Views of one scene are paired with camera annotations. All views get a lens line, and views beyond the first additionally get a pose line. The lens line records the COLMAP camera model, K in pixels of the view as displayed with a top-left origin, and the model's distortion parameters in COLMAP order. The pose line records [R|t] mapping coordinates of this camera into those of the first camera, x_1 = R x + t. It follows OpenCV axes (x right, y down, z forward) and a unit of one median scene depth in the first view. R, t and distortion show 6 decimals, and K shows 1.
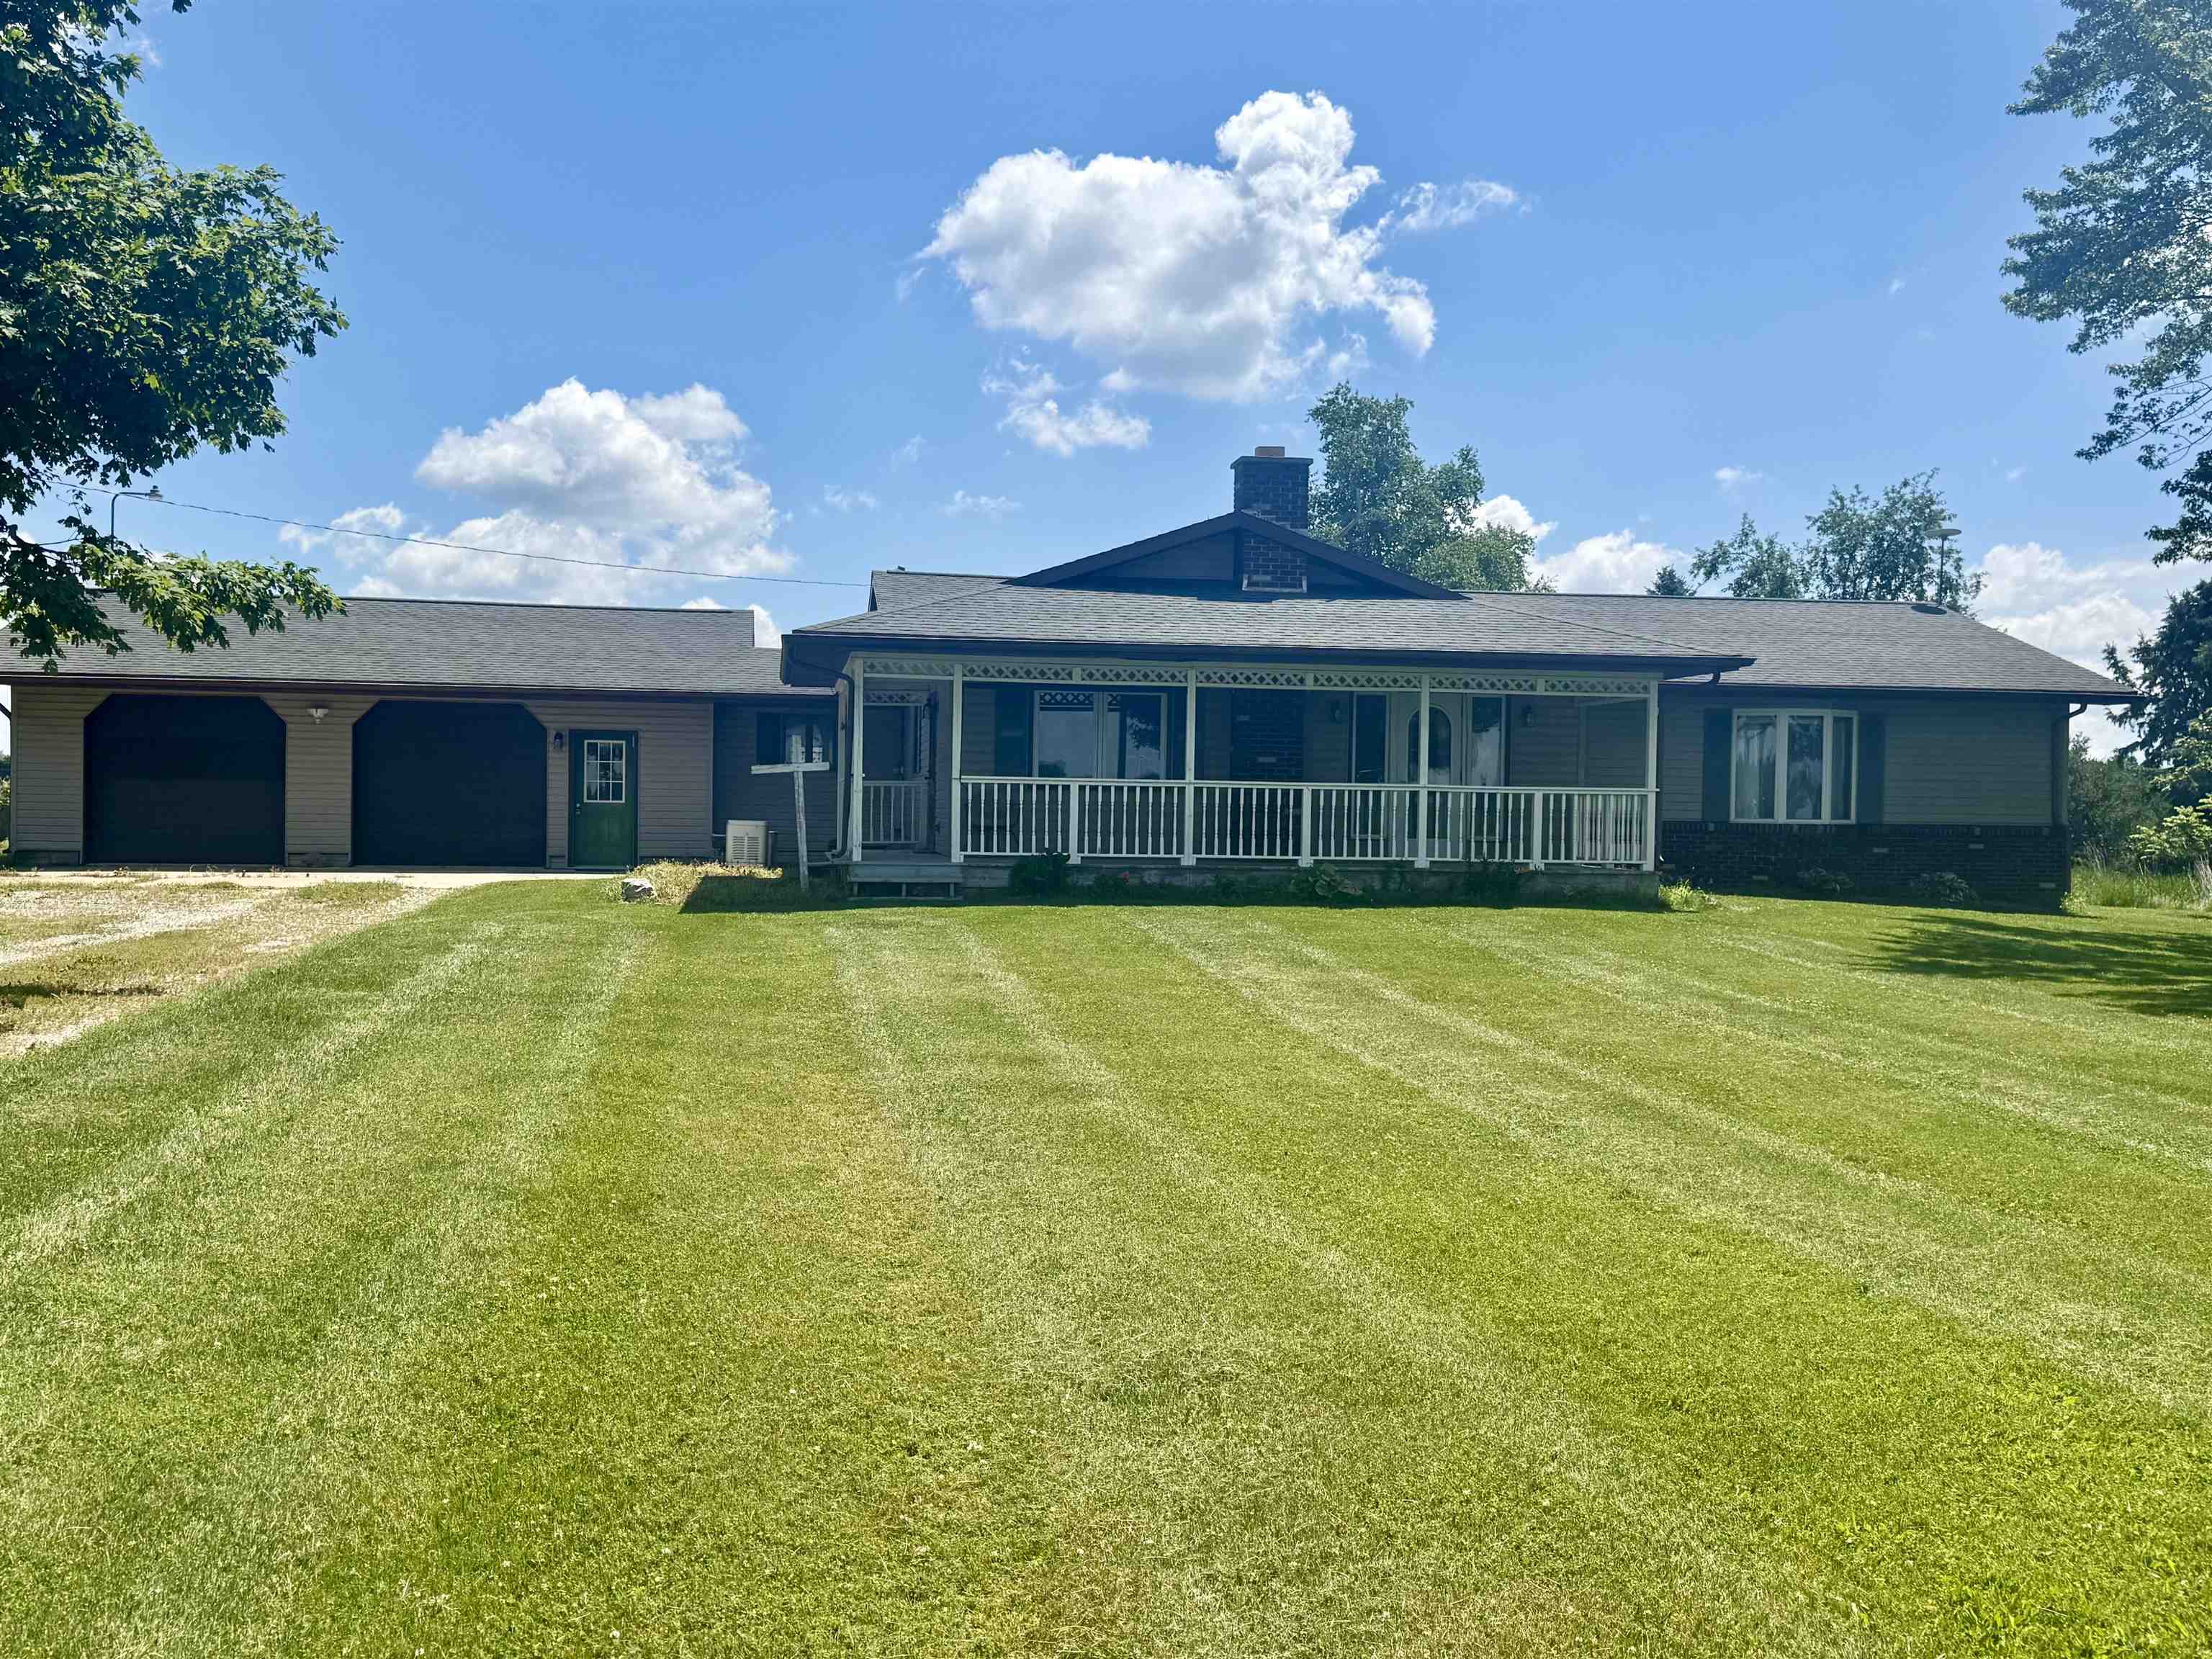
lens RADIAL K [[2095.9, 0, 1100.6], [0, 2095.9, 832.6], [0, 0, 1]] dist [0.085604, 0.000000]
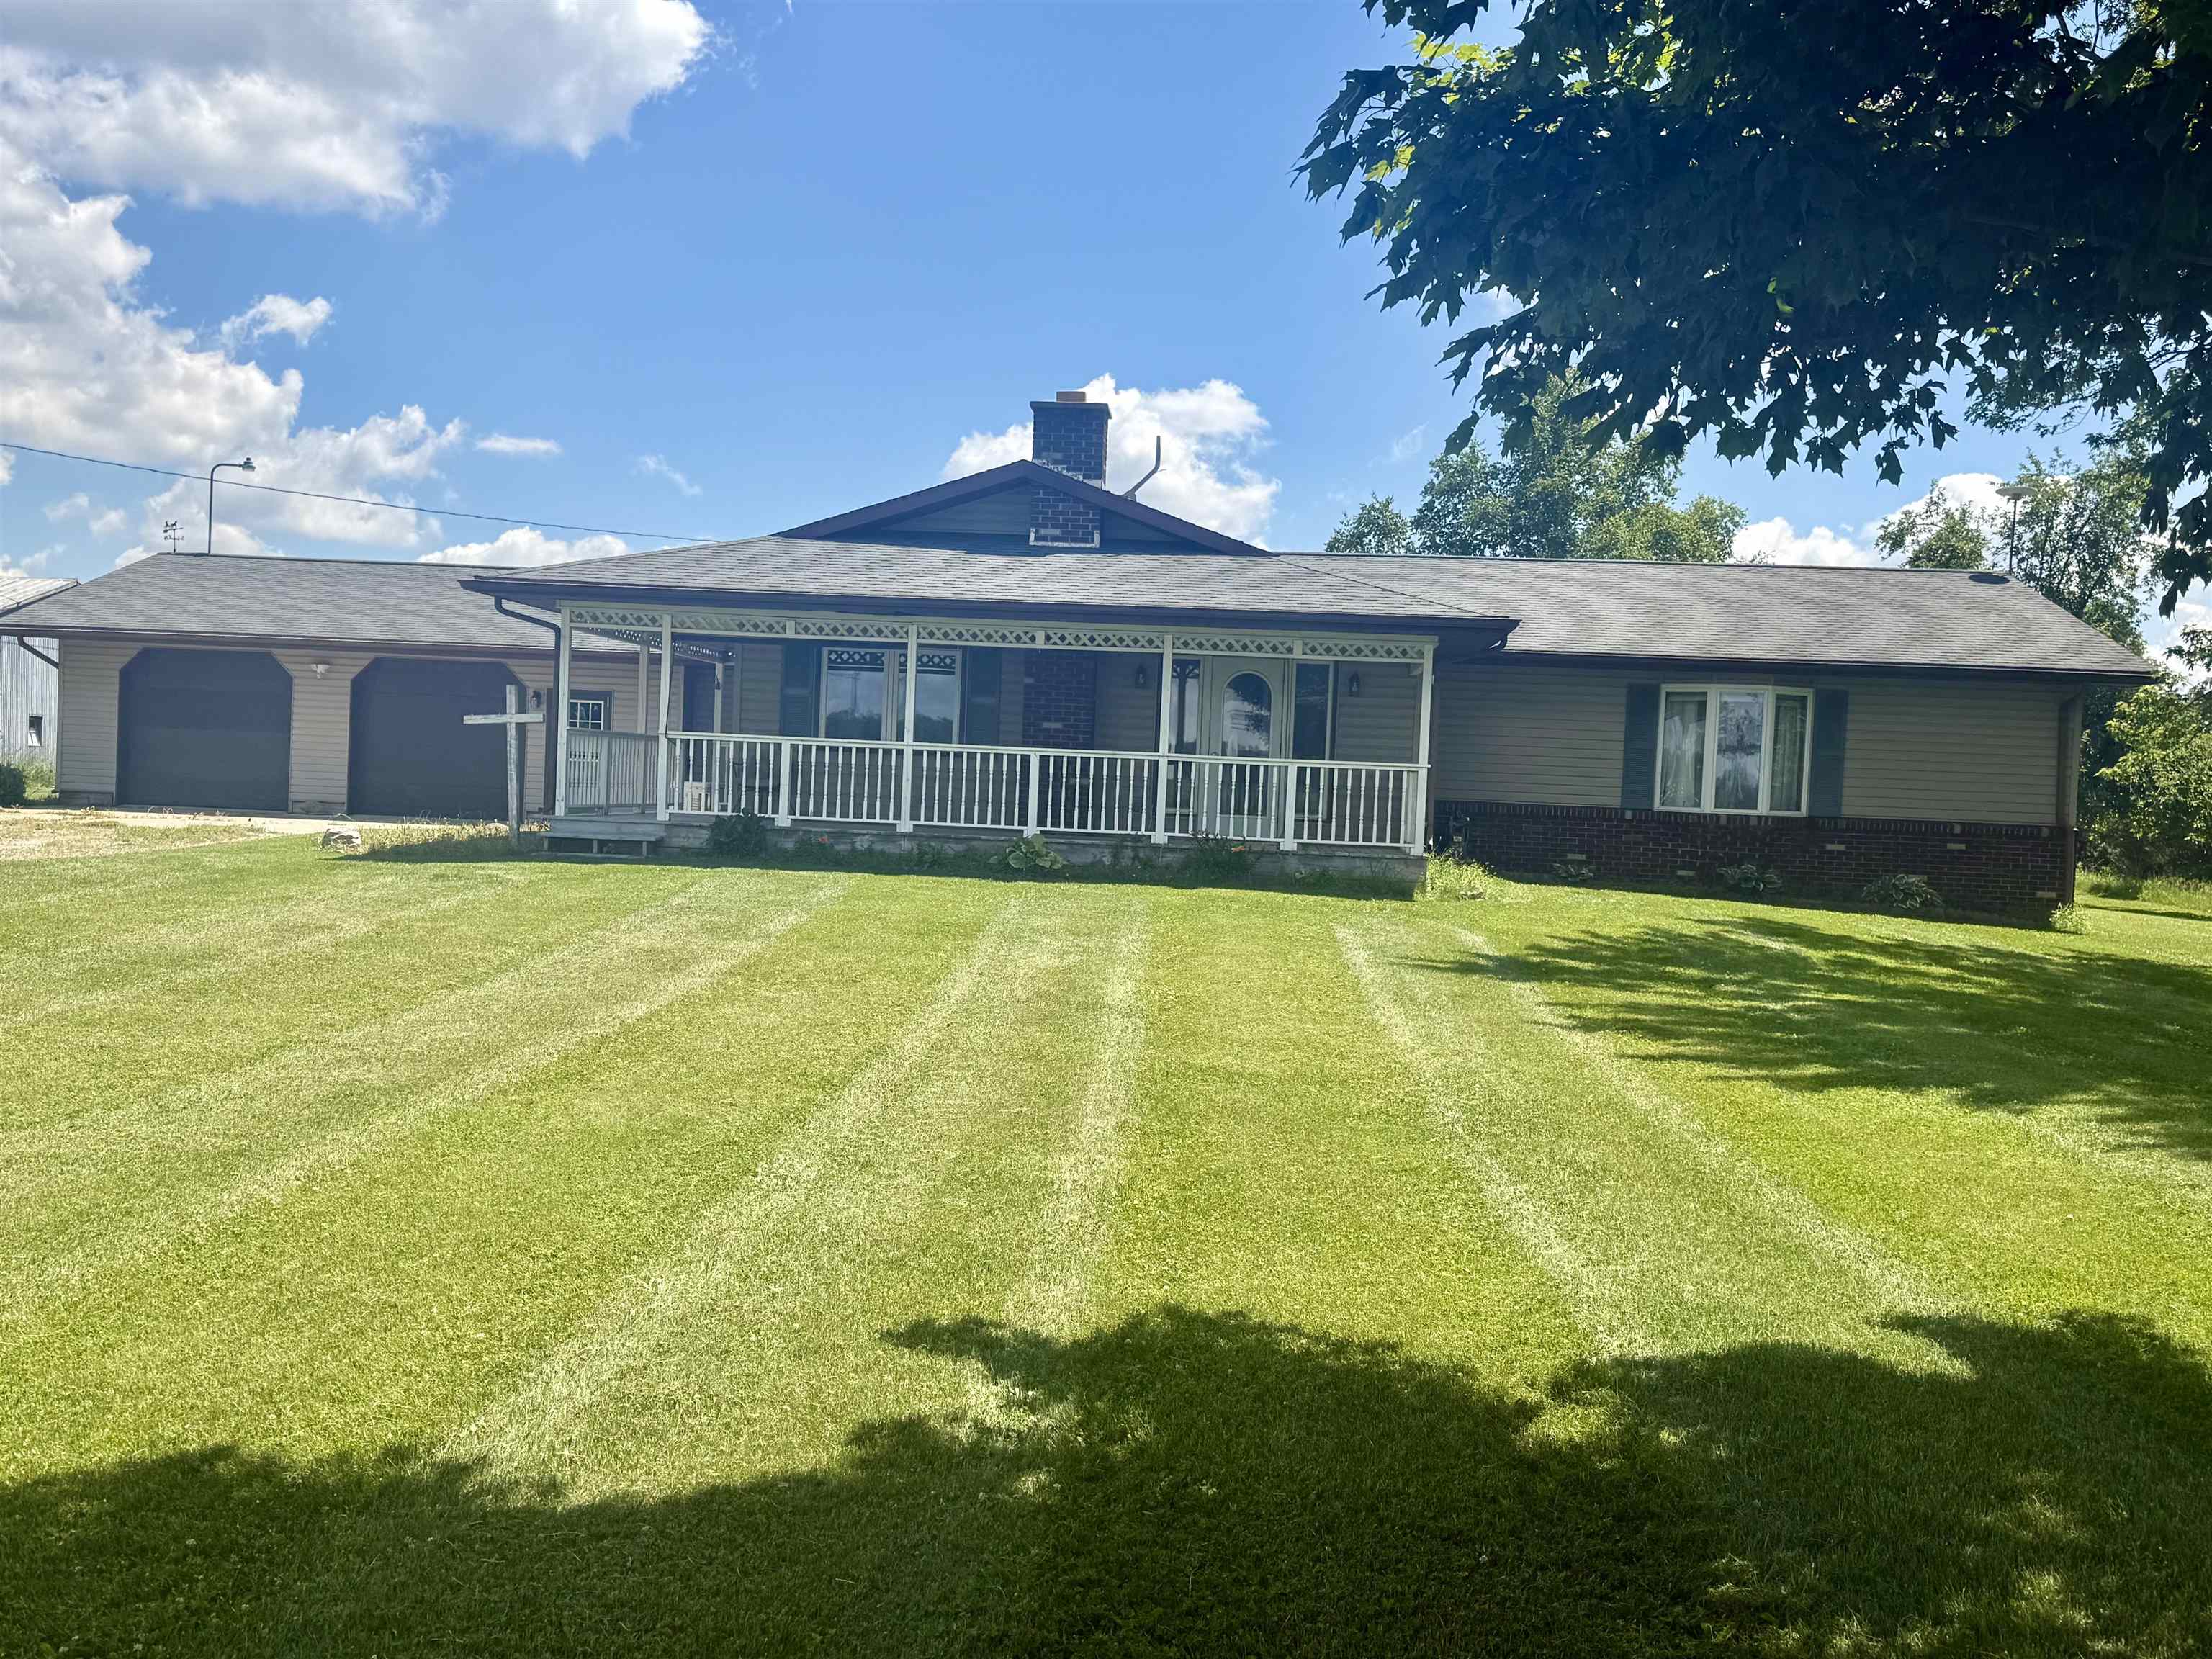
lens RADIAL K [[2060.4, 0, 1110.7], [0, 2060.4, 831.7], [0, 0, 1]] dist [0.059116, 0.000000]
pose [[0.974951, 0.032008, -0.220103, 0.309903], [-0.030746, 0.999485, 0.009157, 0.003783], [0.220283, -0.002160, 0.975434, 0.104662]]
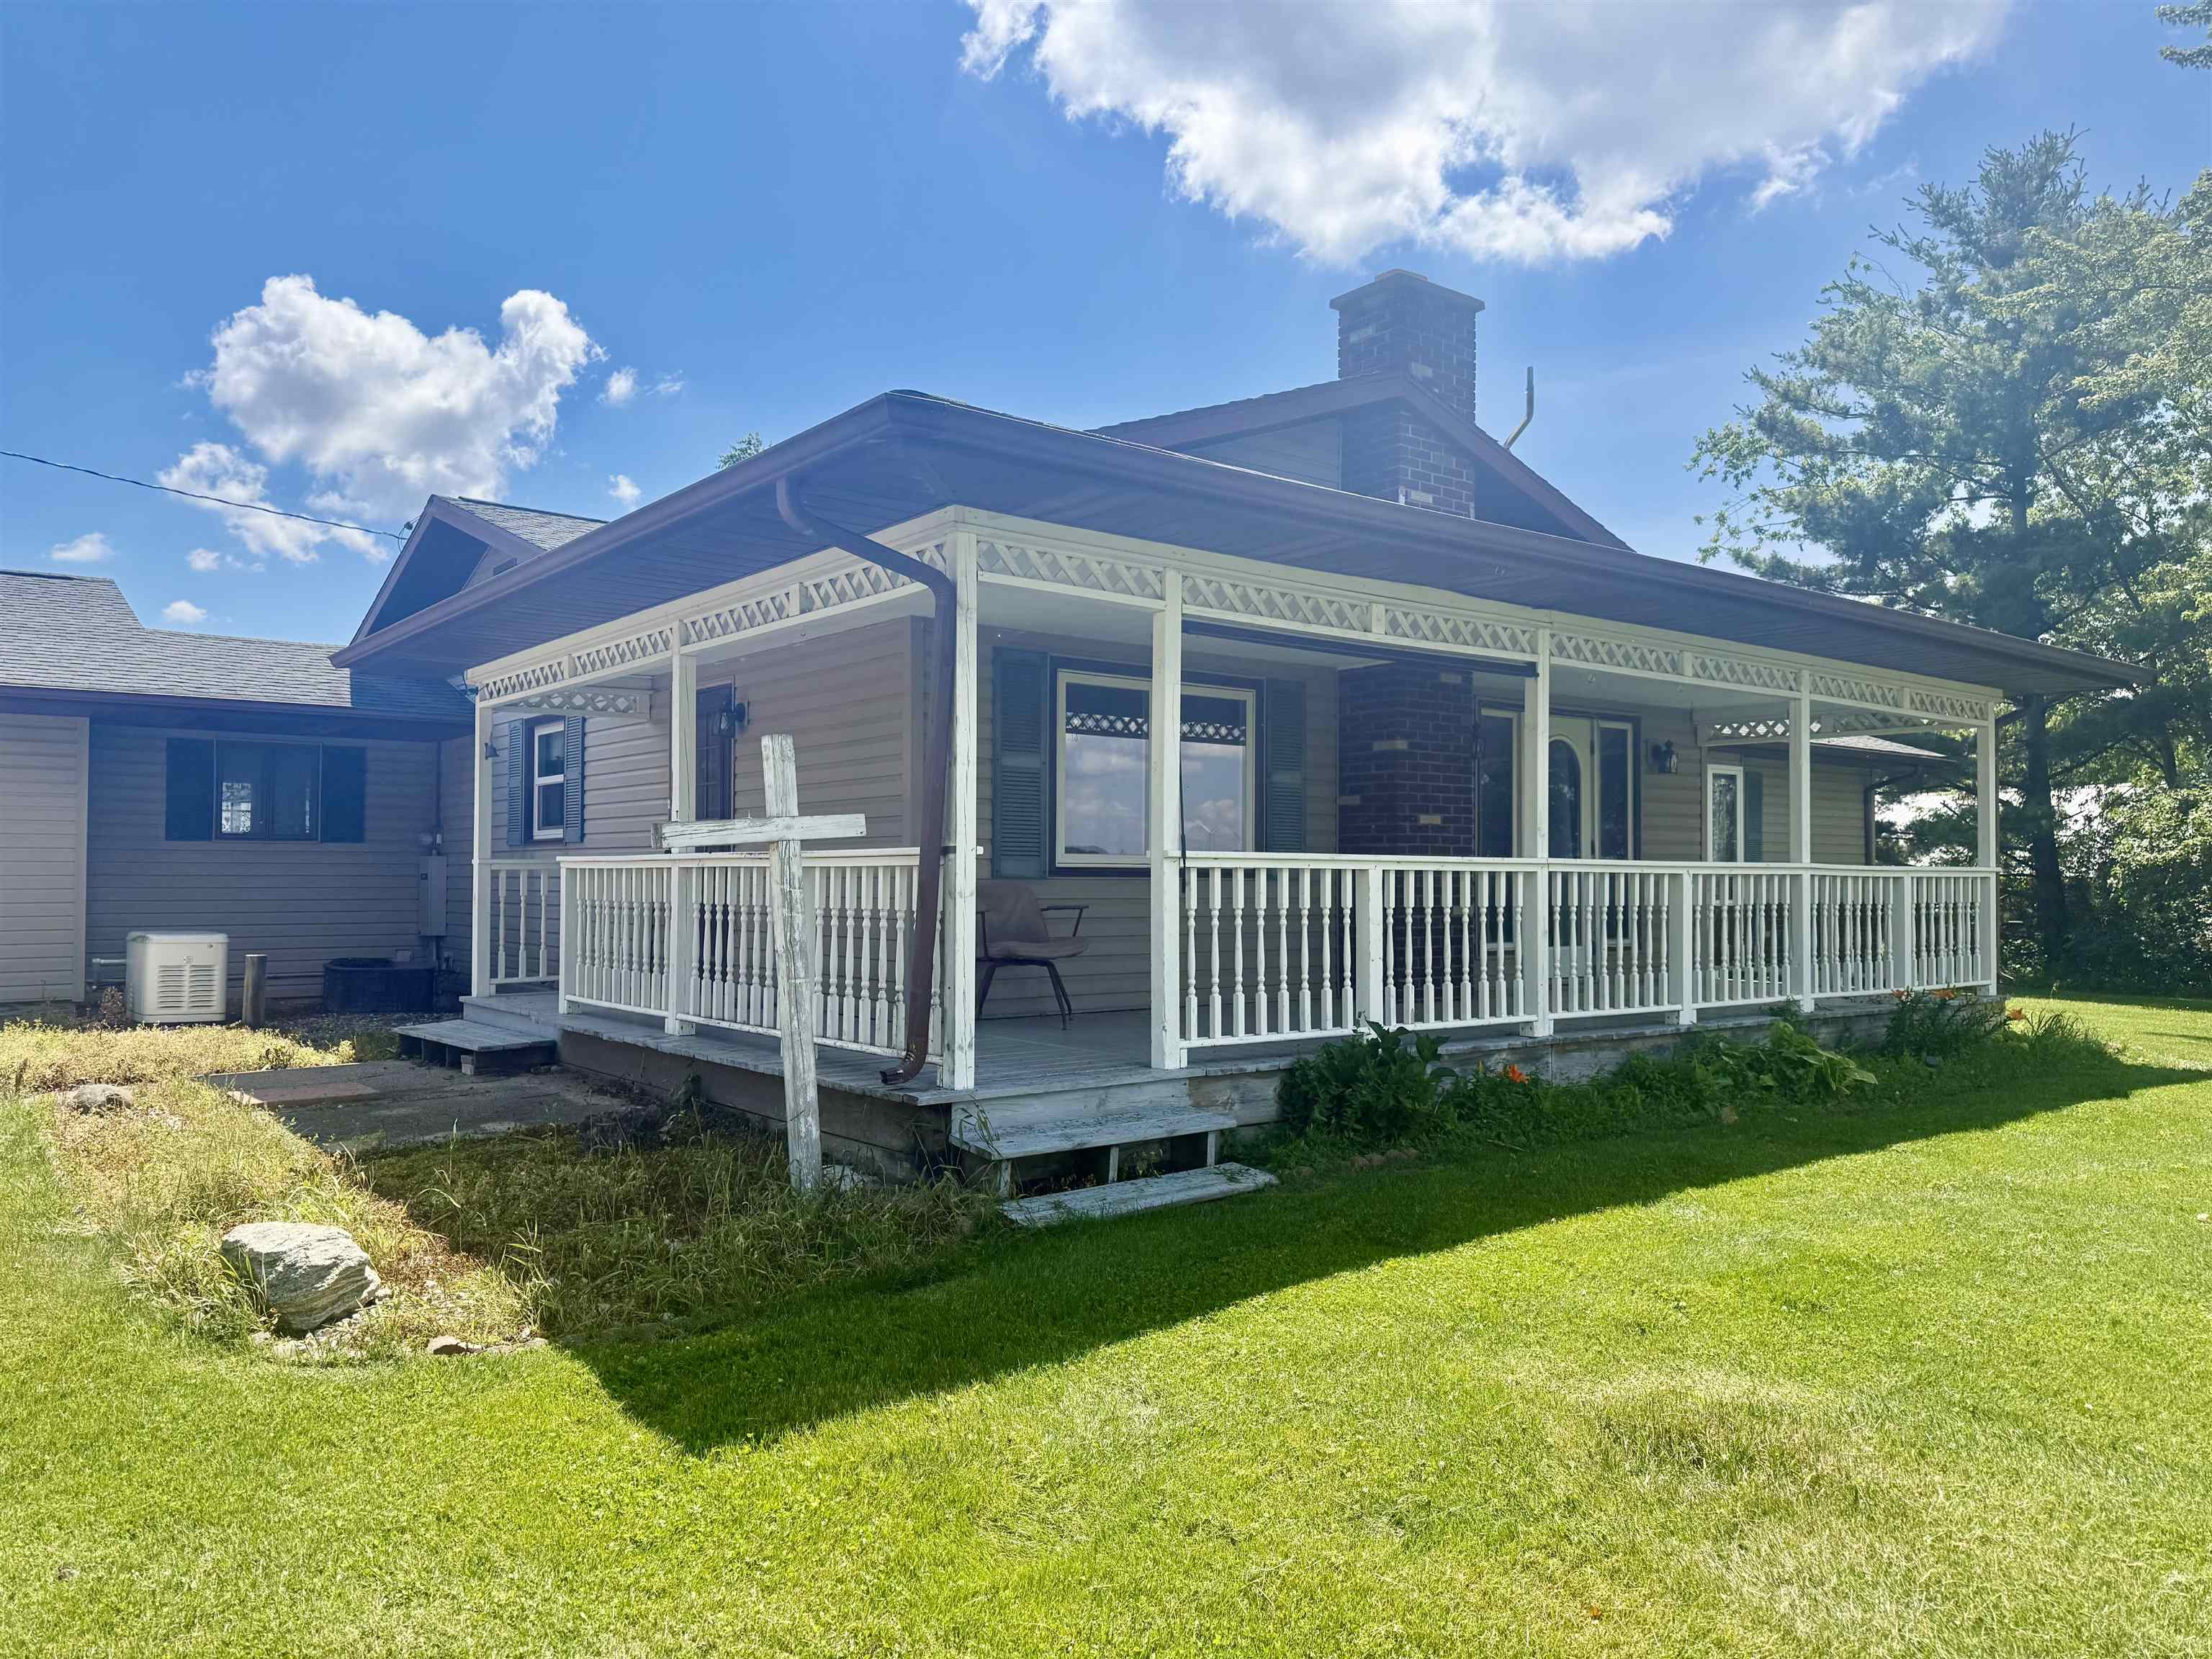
lens RADIAL K [[1564.9, 0, 1111.1], [0, 1564.9, 827.1], [0, 0, 1]] dist [0.066147, 0.001294]
pose [[0.872489, 0.004410, 0.488613, -0.201873], [0.013887, 0.999332, -0.033817, -0.019548], [-0.488436, 0.036290, 0.871845, 0.674430]]
